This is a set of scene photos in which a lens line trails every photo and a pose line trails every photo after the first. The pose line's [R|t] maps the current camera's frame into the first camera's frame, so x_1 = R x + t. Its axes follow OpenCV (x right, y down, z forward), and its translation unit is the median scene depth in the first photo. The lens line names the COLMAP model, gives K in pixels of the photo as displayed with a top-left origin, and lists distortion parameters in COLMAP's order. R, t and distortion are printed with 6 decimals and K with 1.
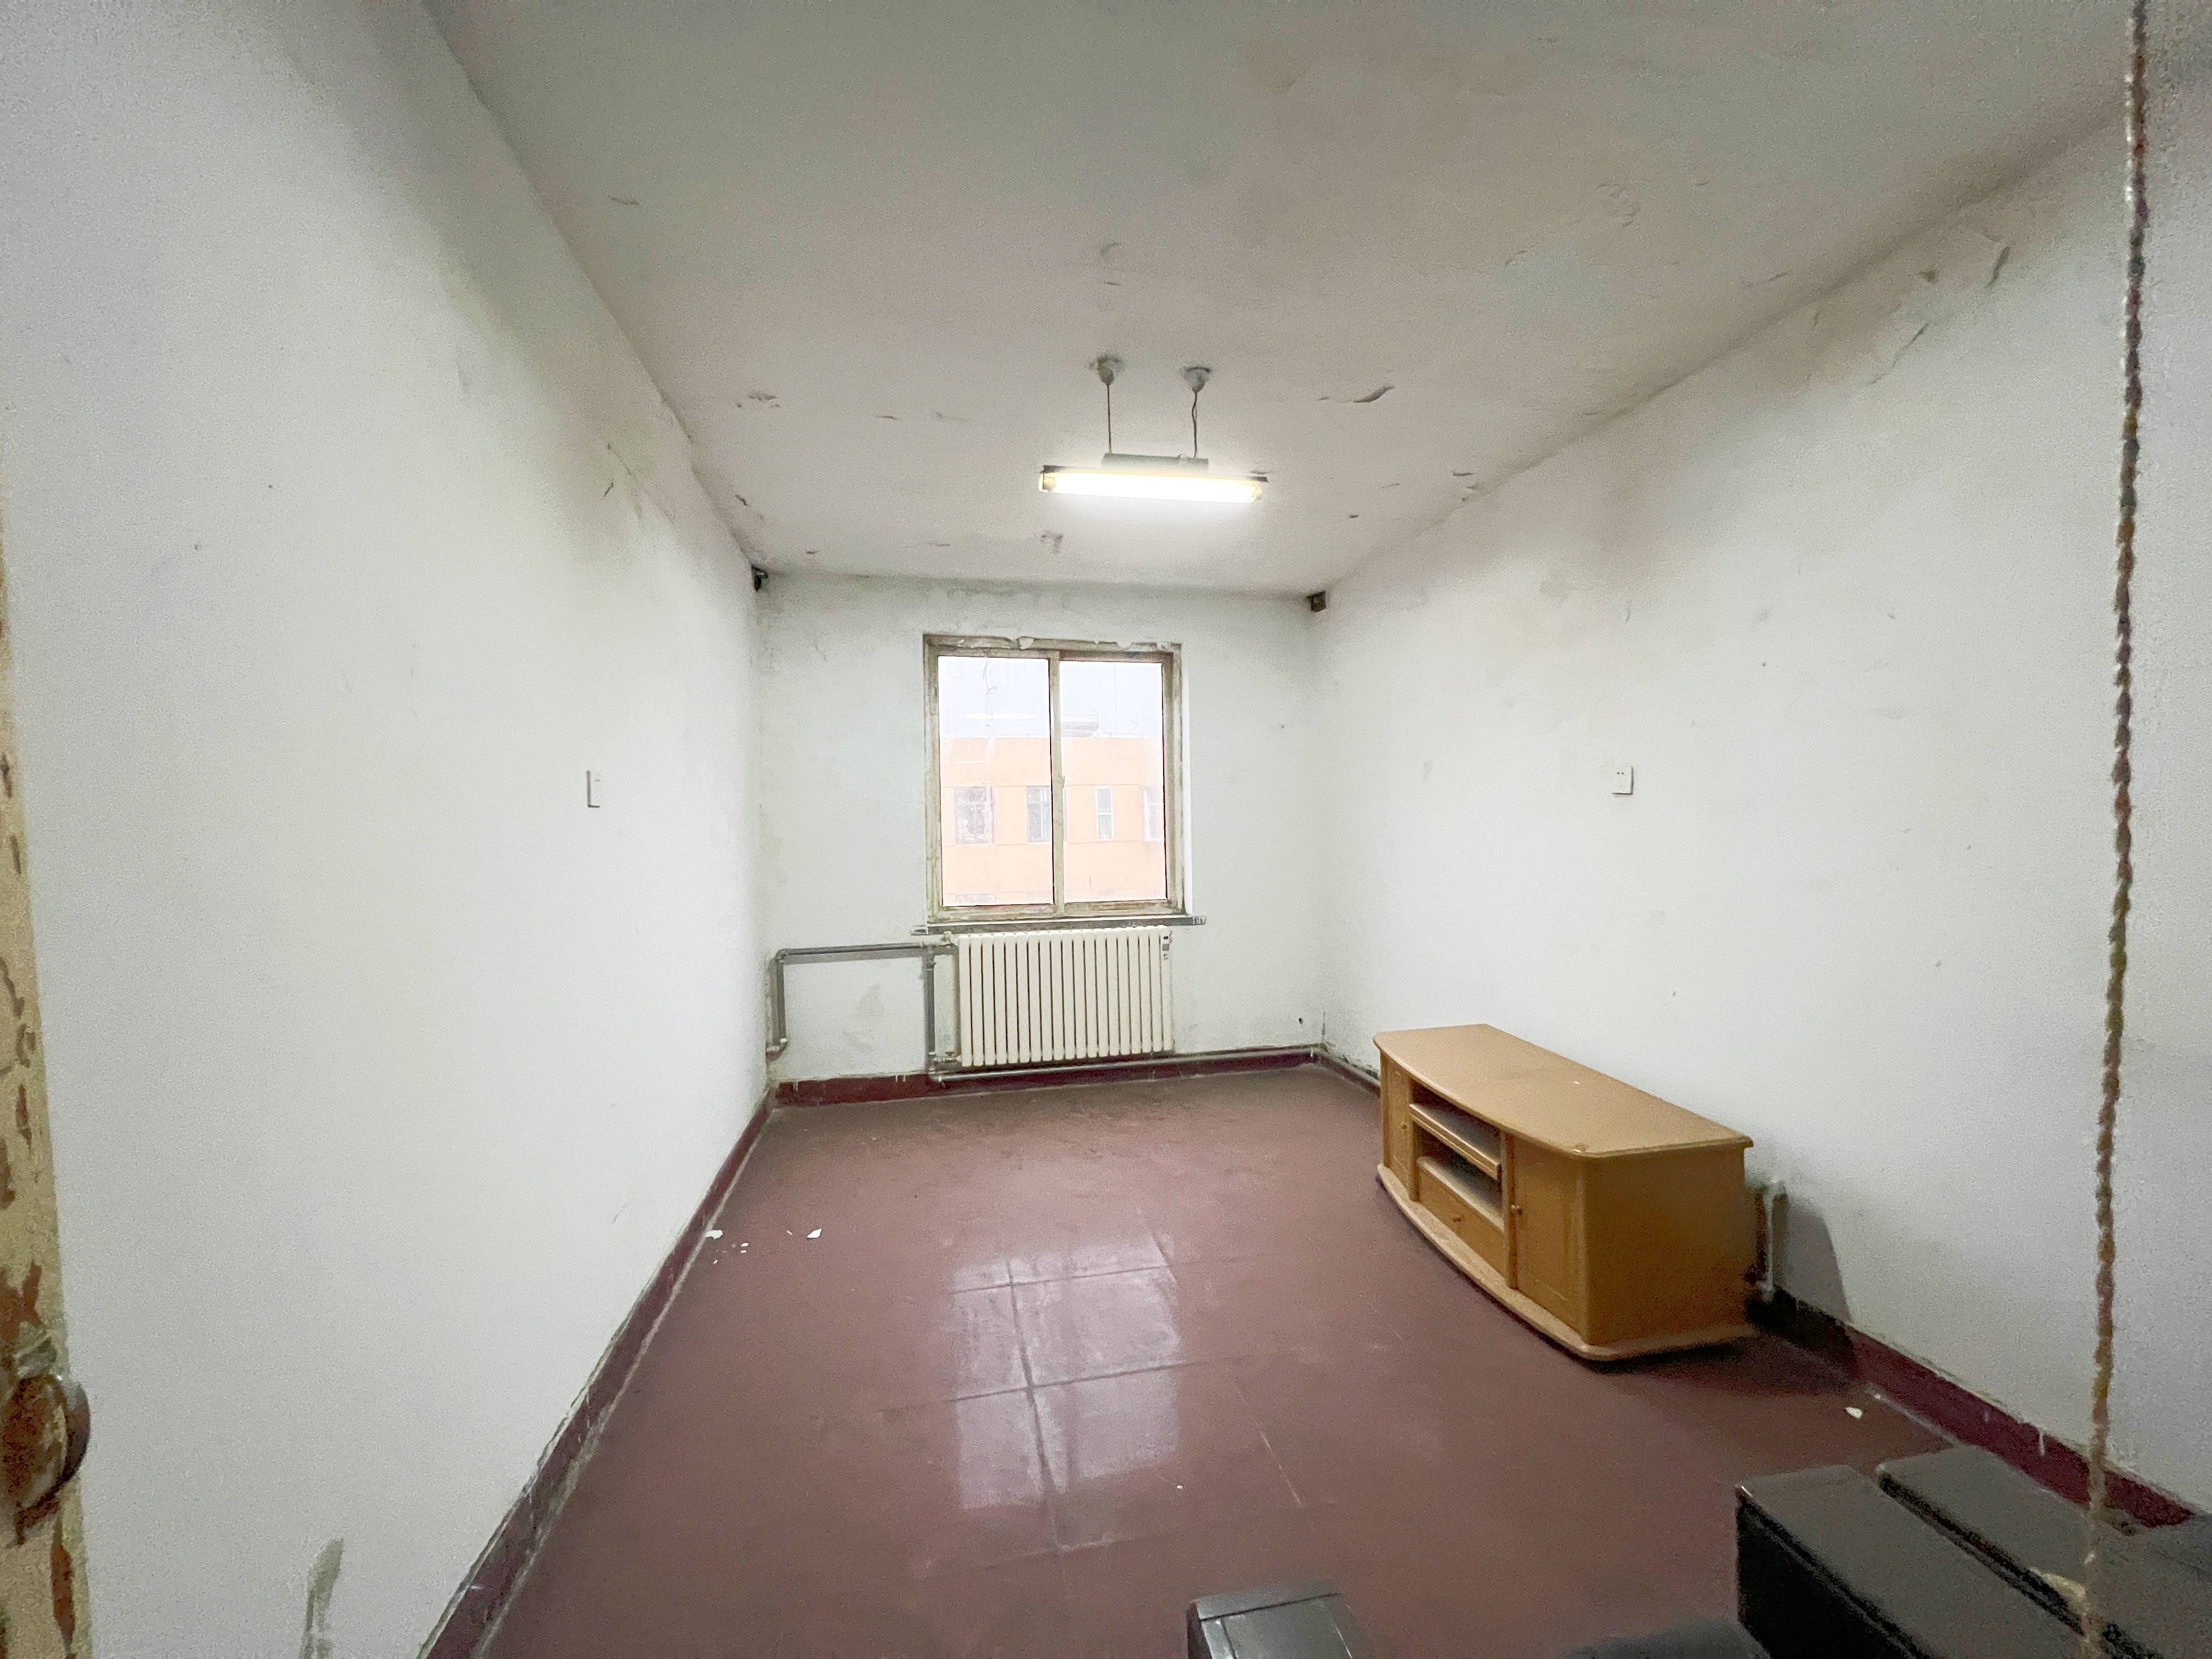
lens RADIAL K [[884.5, 0, 1101.7], [0, 884.5, 830.2], [0, 0, 1]] dist [-0.001425, -0.000069]
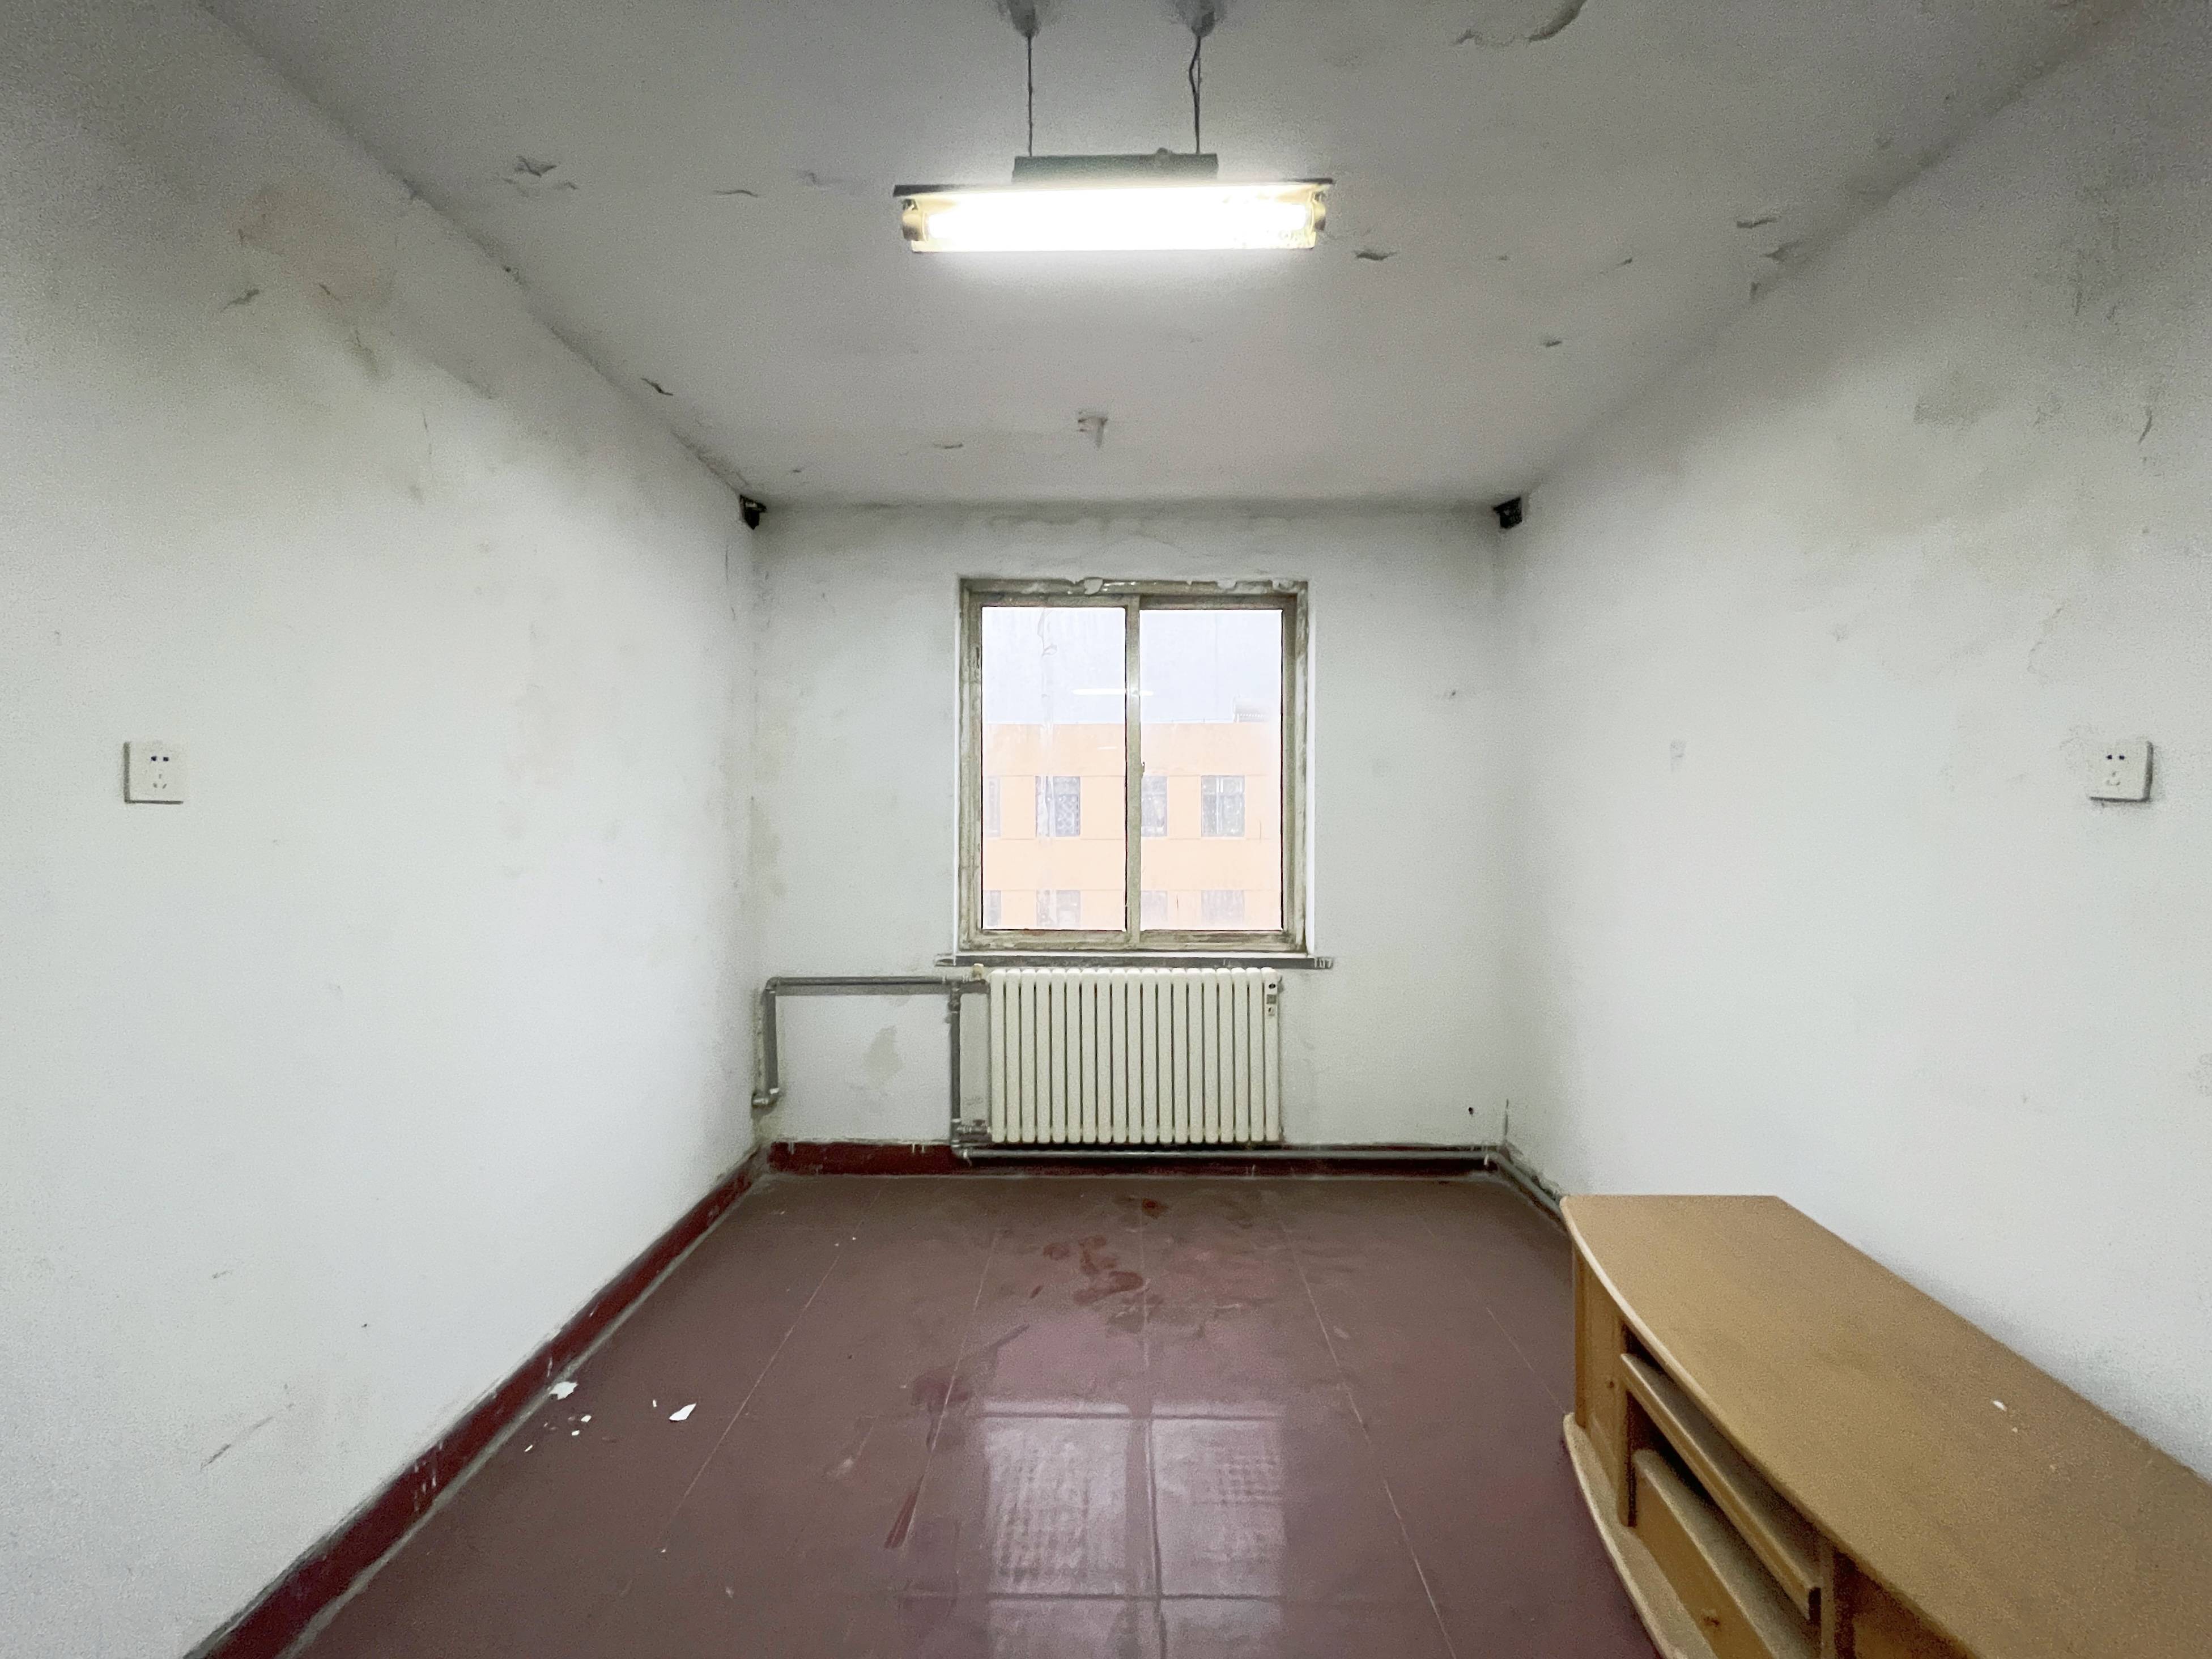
lens RADIAL K [[884.5, 0, 1121.3], [0, 884.5, 827.0], [0, 0, 1]] dist [-0.001425, -0.000069]
pose [[0.976547, 0.020625, -0.214316, 0.108545], [-0.019033, 0.999774, 0.009490, -0.013846], [0.214463, -0.005189, 0.976718, 0.276908]]
